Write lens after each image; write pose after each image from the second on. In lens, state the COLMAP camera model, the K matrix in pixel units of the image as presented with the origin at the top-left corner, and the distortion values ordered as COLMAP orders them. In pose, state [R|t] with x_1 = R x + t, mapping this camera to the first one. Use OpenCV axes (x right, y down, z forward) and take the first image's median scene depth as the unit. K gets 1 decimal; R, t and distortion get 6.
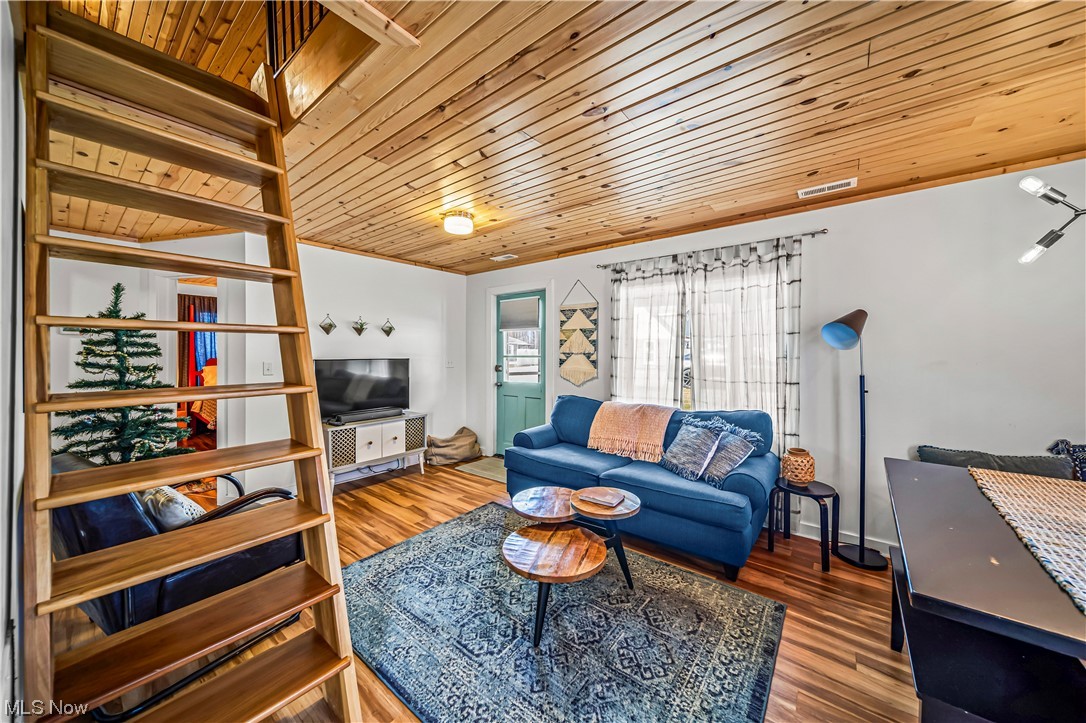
lens RADIAL K [[377.8, 0, 542.4], [0, 377.8, 357.5], [0, 0, 1]] dist [-0.002690, -0.000362]
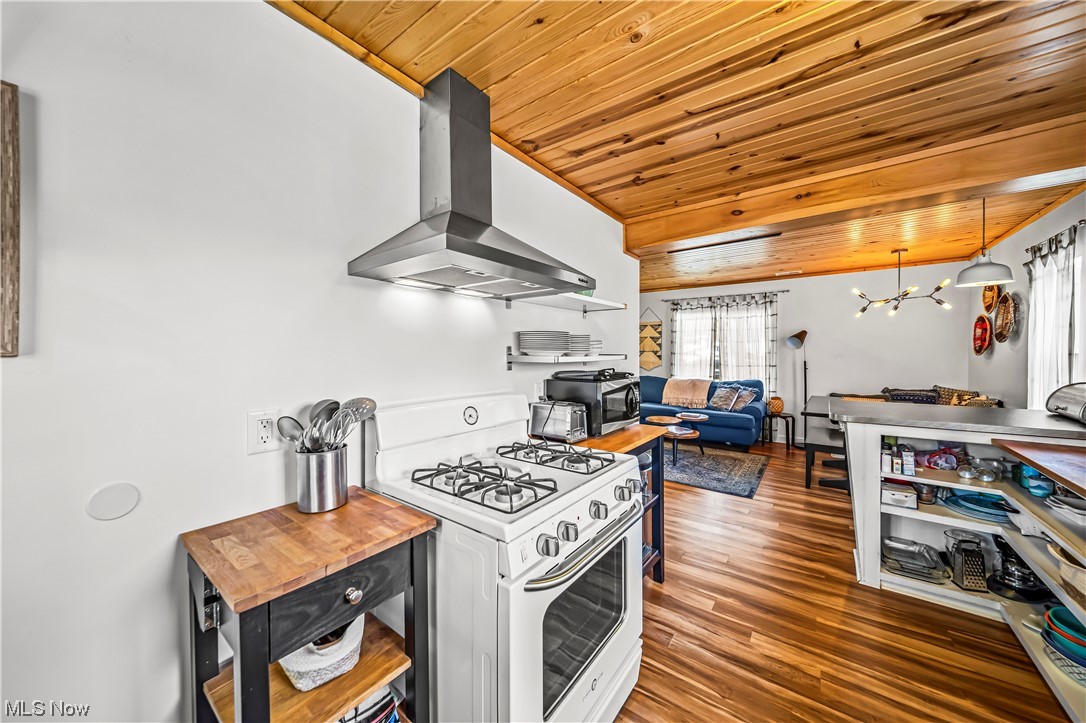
lens RADIAL K [[379.0, 0, 540.2], [0, 379.0, 356.6], [0, 0, 1]] dist [0.000862, 0.000029]
pose [[0.999633, -0.007476, 0.026045, -0.612466], [0.007303, 0.999950, 0.006758, -0.002896], [-0.026095, -0.006566, 0.999638, -0.959005]]
